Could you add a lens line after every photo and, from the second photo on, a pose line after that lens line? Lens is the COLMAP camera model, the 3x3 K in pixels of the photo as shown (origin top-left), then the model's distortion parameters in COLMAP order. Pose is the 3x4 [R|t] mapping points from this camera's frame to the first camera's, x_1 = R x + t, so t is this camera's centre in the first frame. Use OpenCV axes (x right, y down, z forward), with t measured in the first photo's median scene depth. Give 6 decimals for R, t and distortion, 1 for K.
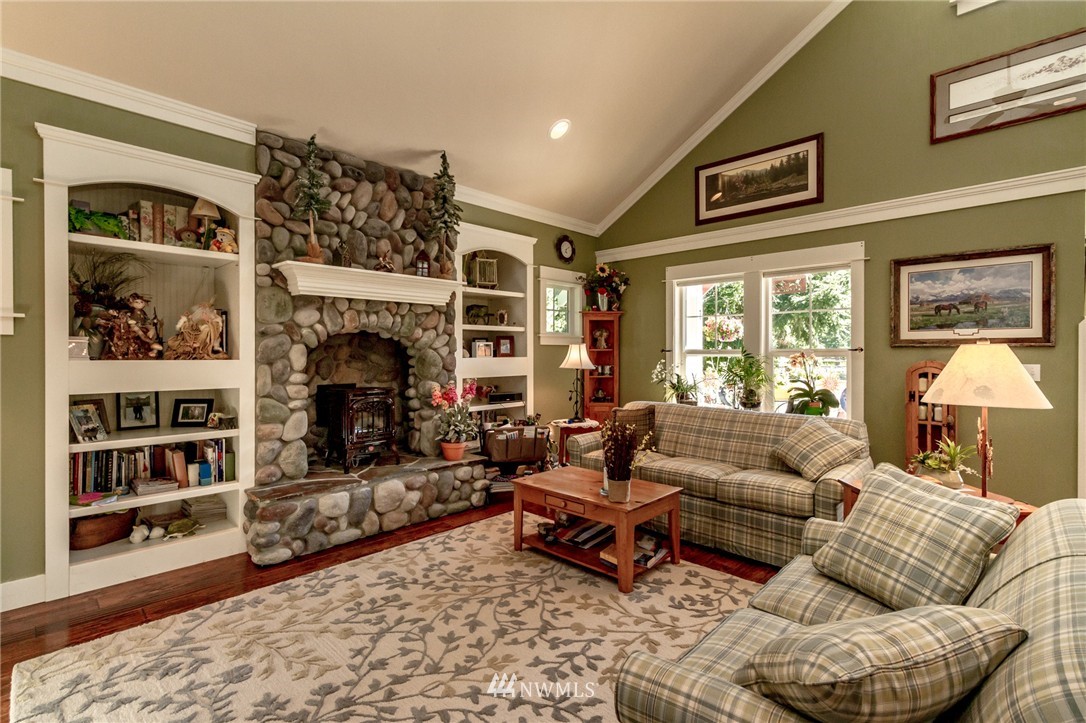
lens RADIAL K [[519.0, 0, 537.5], [0, 519.0, 358.8], [0, 0, 1]] dist [0.005187, -0.000095]
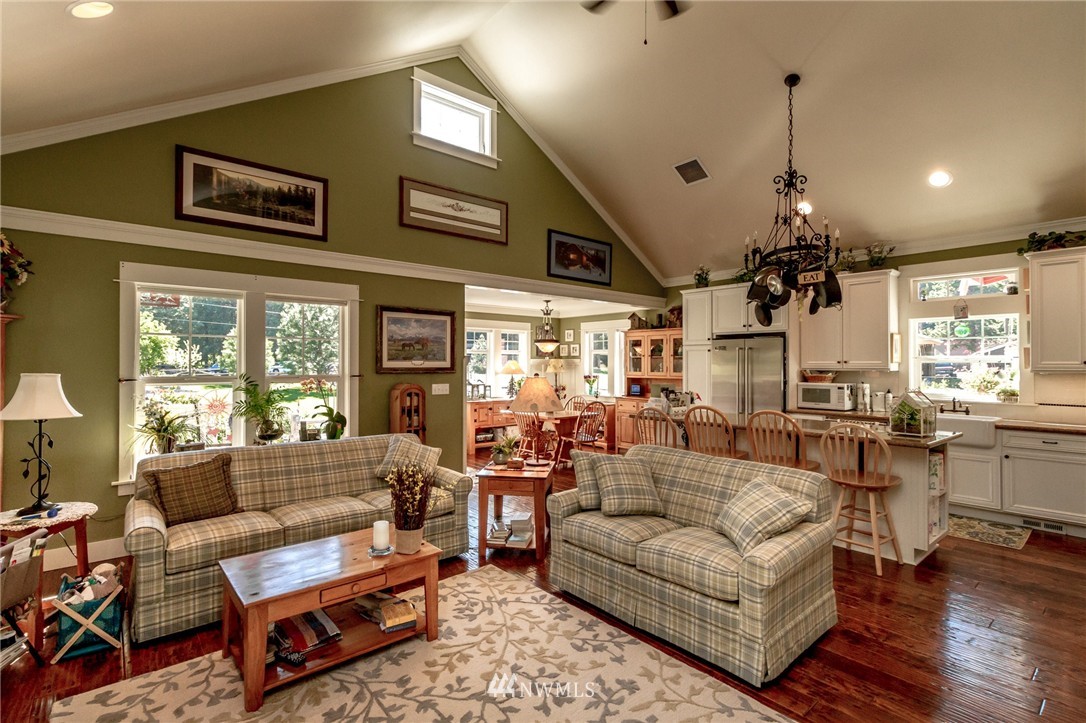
lens RADIAL K [[519.0, 0, 537.5], [0, 519.0, 360.3], [0, 0, 1]] dist [0.005187, -0.000095]
pose [[0.078260, 0.001120, 0.996932, -0.579648], [0.006119, 0.999980, -0.001604, -0.052334], [-0.996914, 0.006225, 0.078251, 0.532313]]
